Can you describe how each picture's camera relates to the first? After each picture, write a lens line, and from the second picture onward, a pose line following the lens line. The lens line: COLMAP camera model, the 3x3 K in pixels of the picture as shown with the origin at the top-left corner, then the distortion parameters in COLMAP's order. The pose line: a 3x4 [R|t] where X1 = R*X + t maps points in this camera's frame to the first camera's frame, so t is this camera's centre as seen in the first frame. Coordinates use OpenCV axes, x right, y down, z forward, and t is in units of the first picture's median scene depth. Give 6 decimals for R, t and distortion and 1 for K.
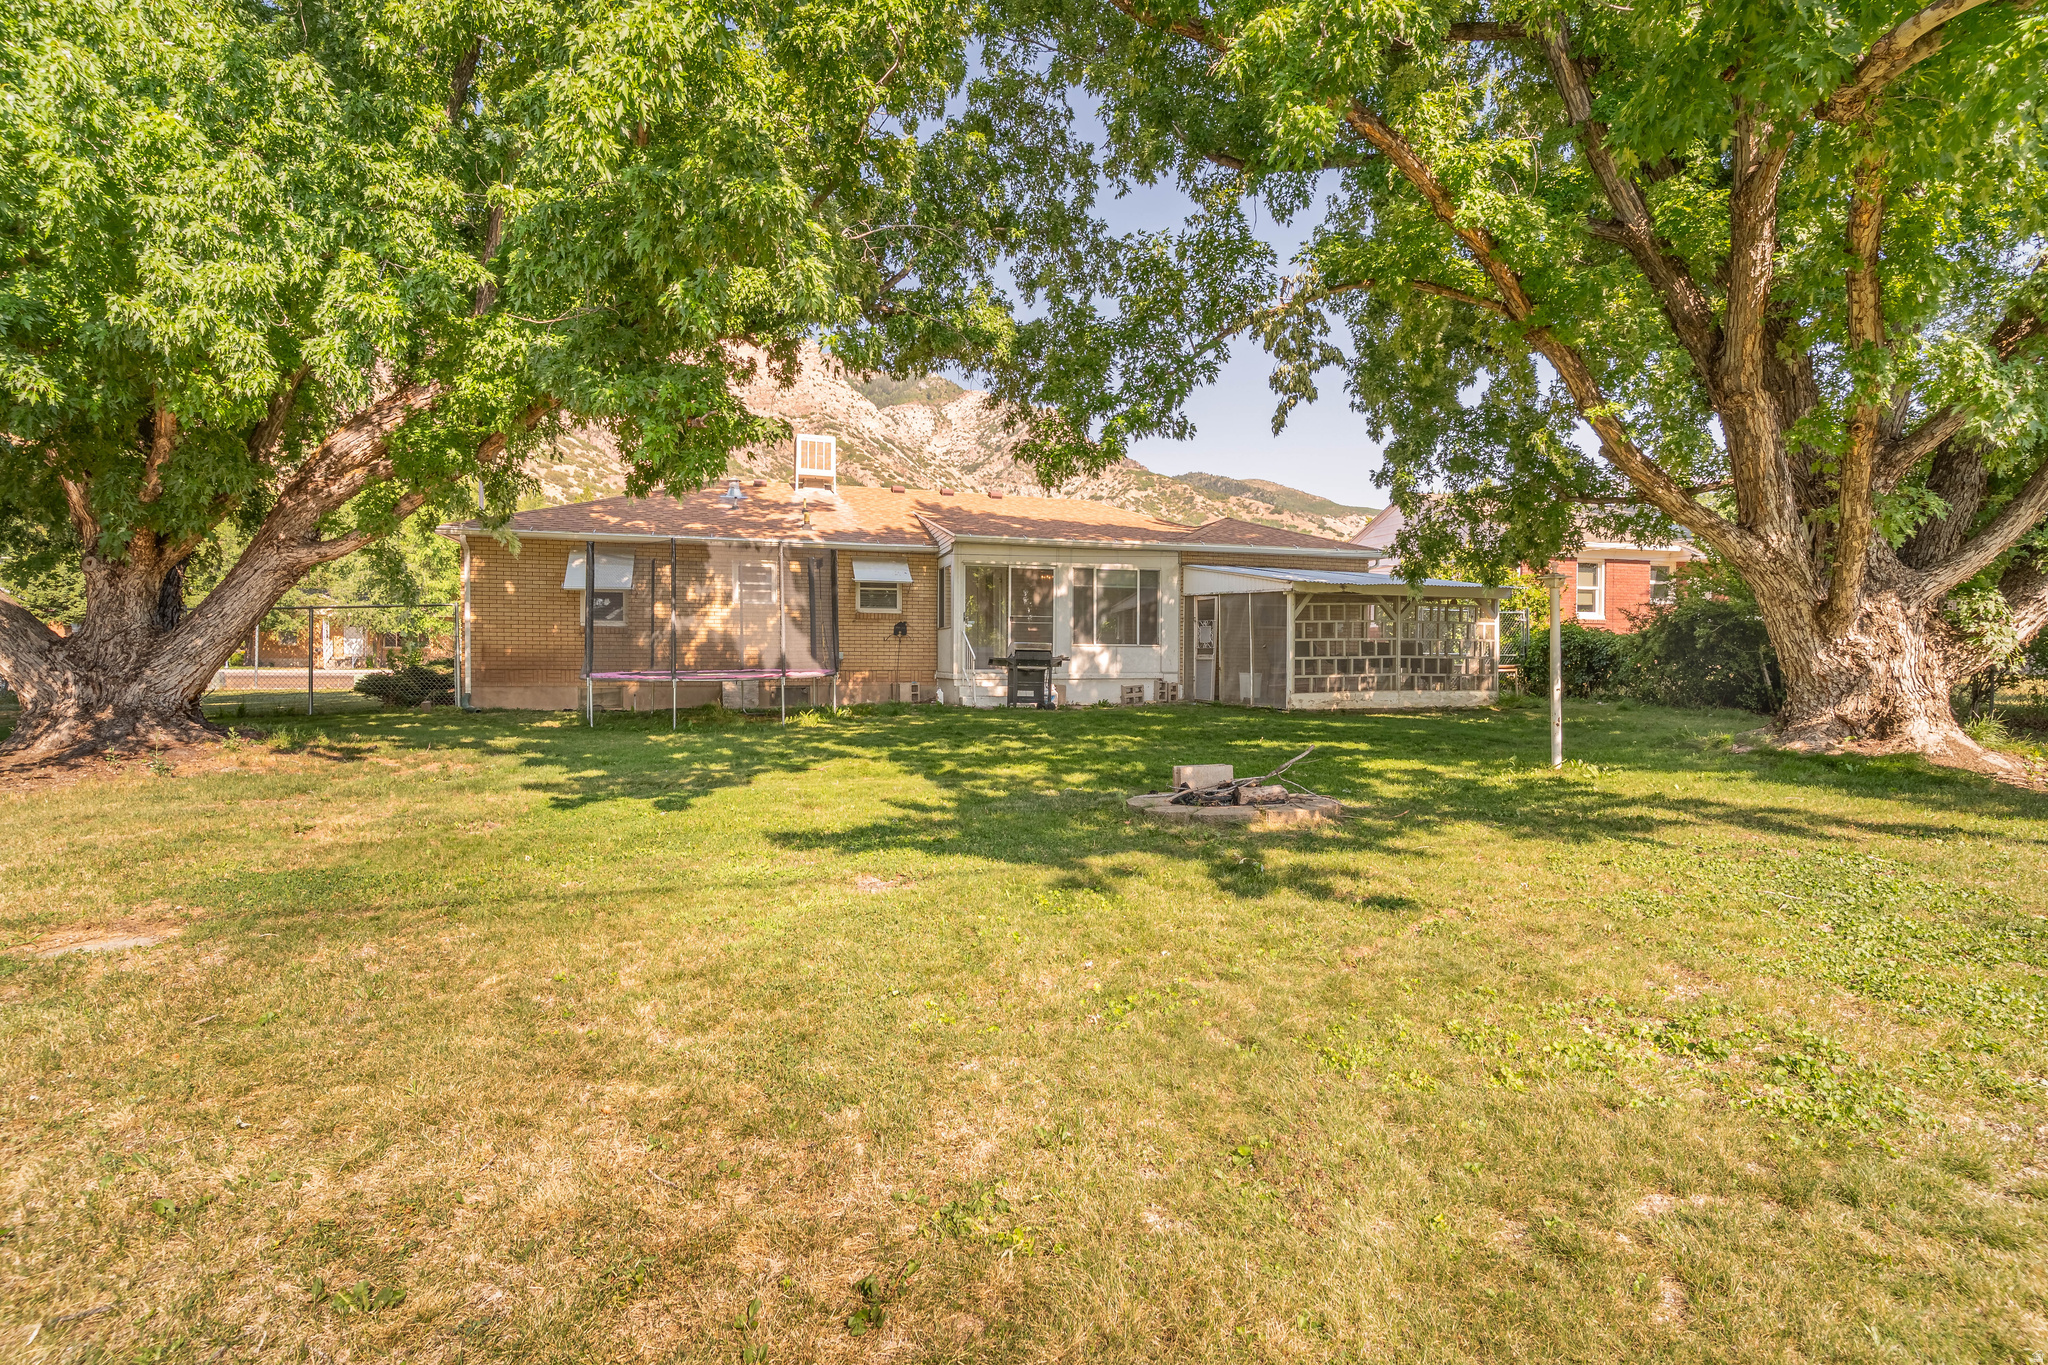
lens RADIAL K [[1003.7, 0, 1024.0], [0, 1003.7, 682.5], [0, 0, 1]] dist [0.000178, -0.000310]
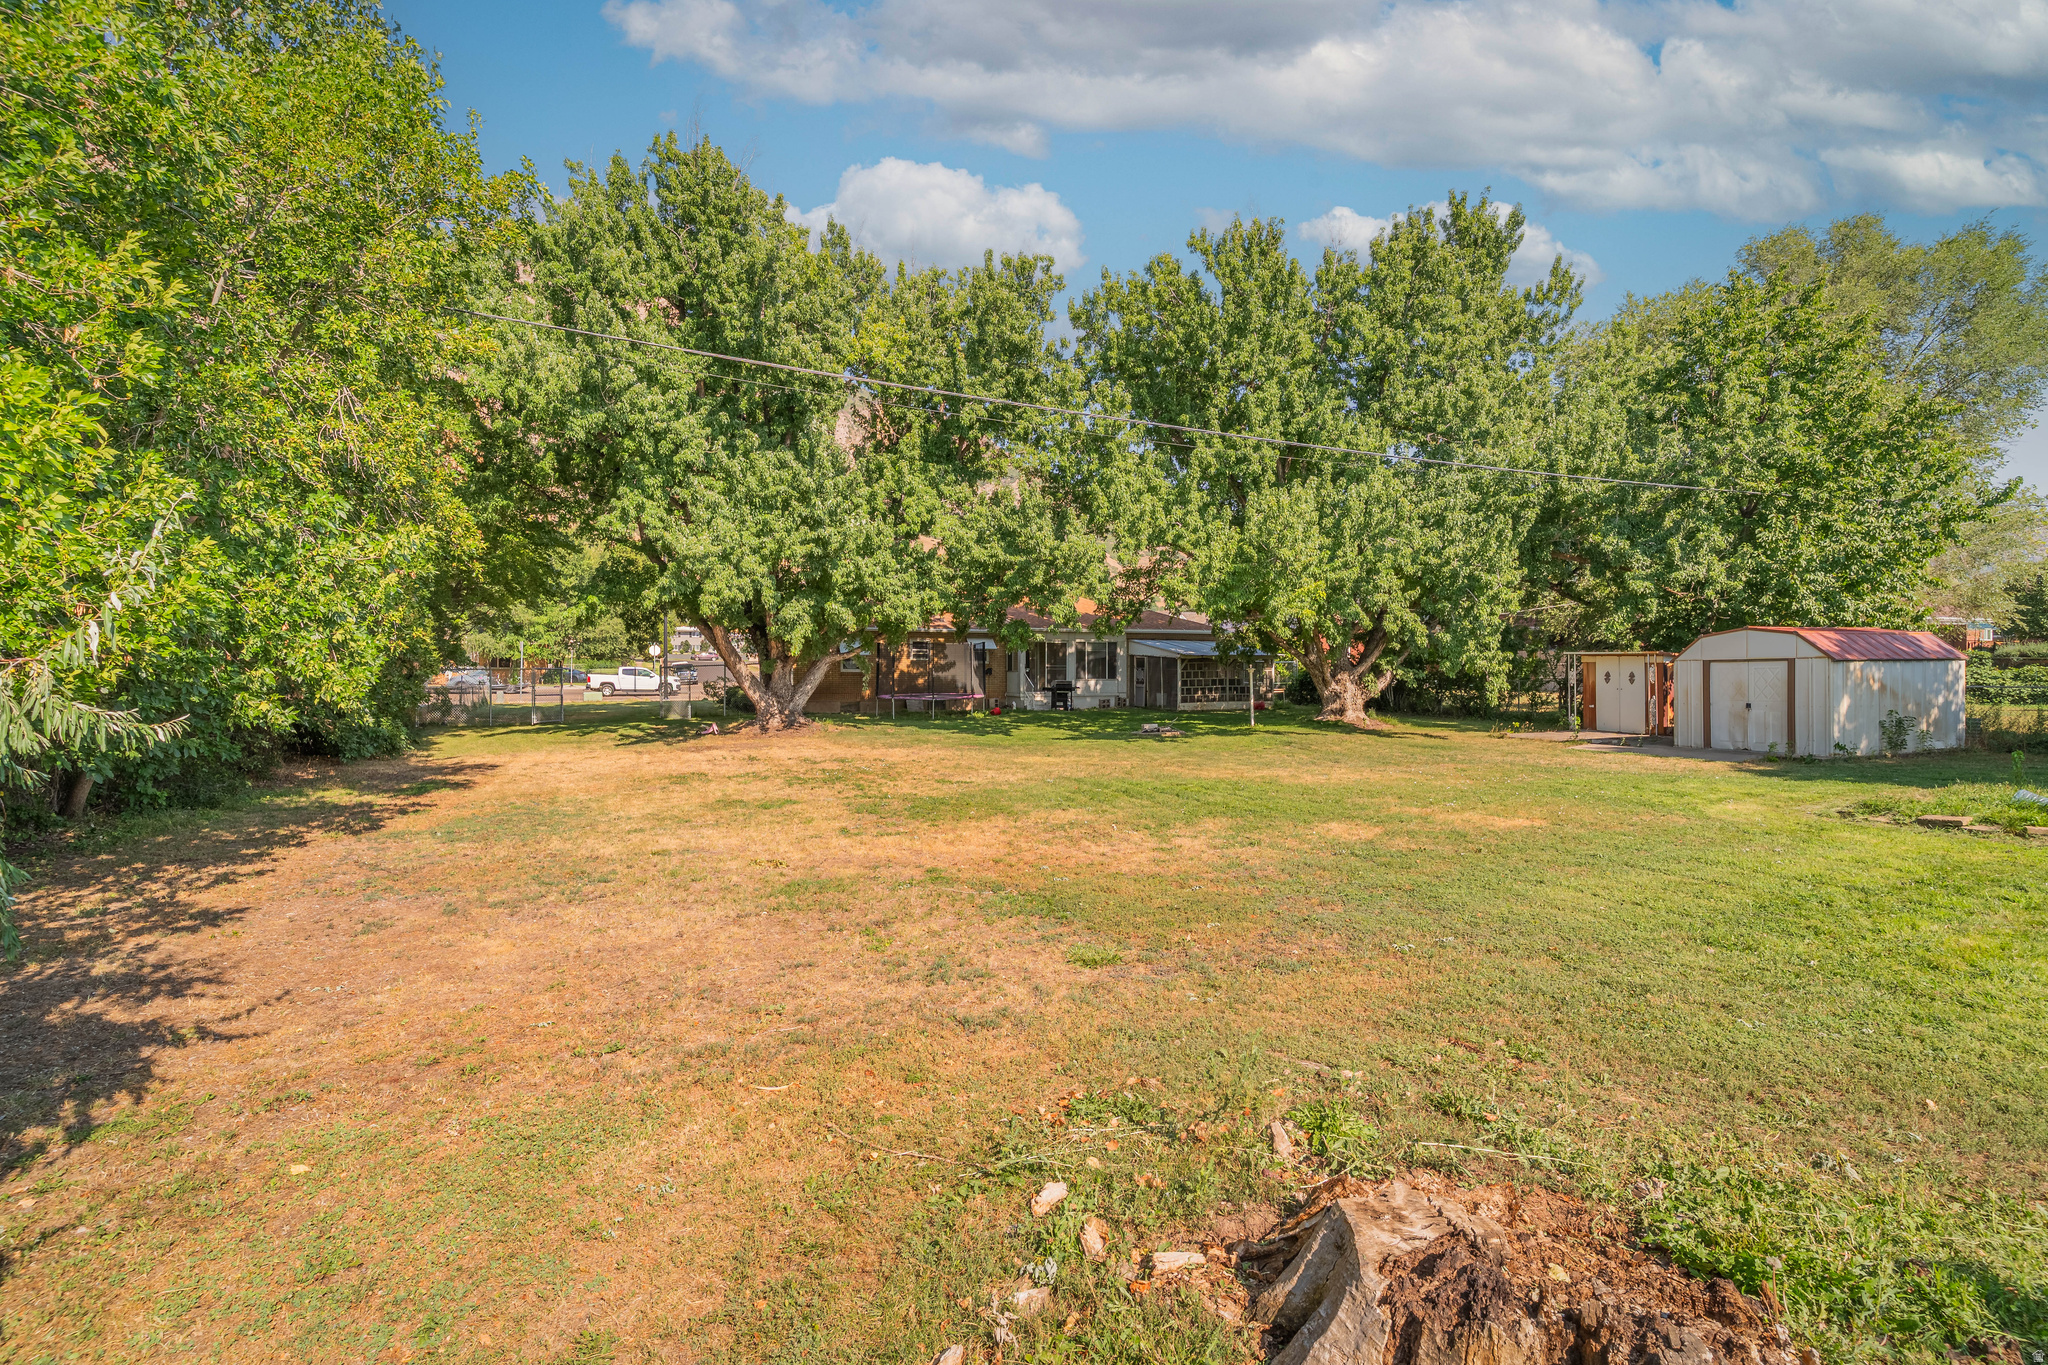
lens RADIAL K [[991.7, 0, 1024.0], [0, 991.7, 682.5], [0, 0, 1]] dist [0.001329, -0.000849]
pose [[0.997406, 0.004801, 0.071825, -0.206453], [-0.004023, 0.999932, -0.010981, -0.007646], [-0.071873, 0.010664, 0.997357, -1.032533]]
